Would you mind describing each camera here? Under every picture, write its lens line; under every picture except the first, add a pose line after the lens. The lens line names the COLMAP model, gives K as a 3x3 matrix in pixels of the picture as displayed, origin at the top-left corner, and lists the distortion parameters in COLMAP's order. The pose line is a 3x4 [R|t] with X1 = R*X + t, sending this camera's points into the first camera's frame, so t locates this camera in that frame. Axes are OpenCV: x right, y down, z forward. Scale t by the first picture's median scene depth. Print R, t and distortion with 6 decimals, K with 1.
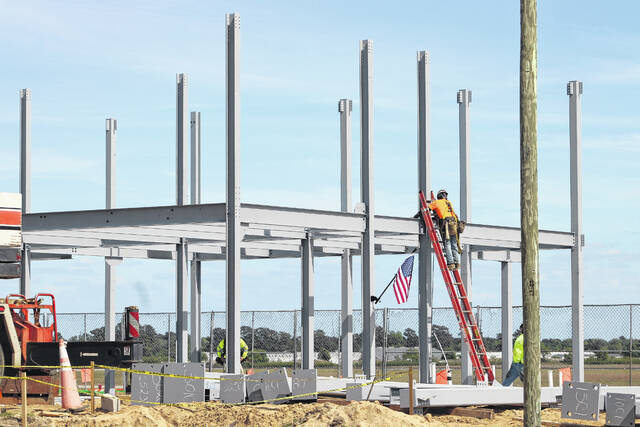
lens RADIAL K [[2241.0, 0, 320.0], [0, 2241.0, 213.5], [0, 0, 1]] dist [-0.014377, 0.927739]
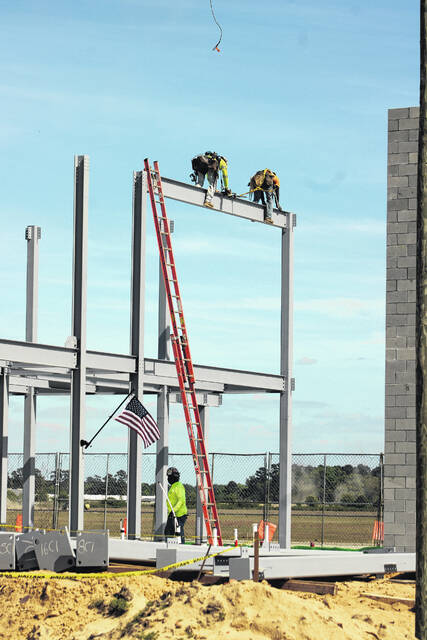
lens RADIAL K [[2202.4, 0, 213.5], [0, 2202.4, 320.0], [0, 0, 1]] dist [-0.166751, 1.108912]
pose [[0.991086, 0.027726, 0.130310, -0.041530], [-0.025410, 0.999489, -0.019403, 0.004604], [-0.130781, 0.015918, 0.991283, 0.118548]]
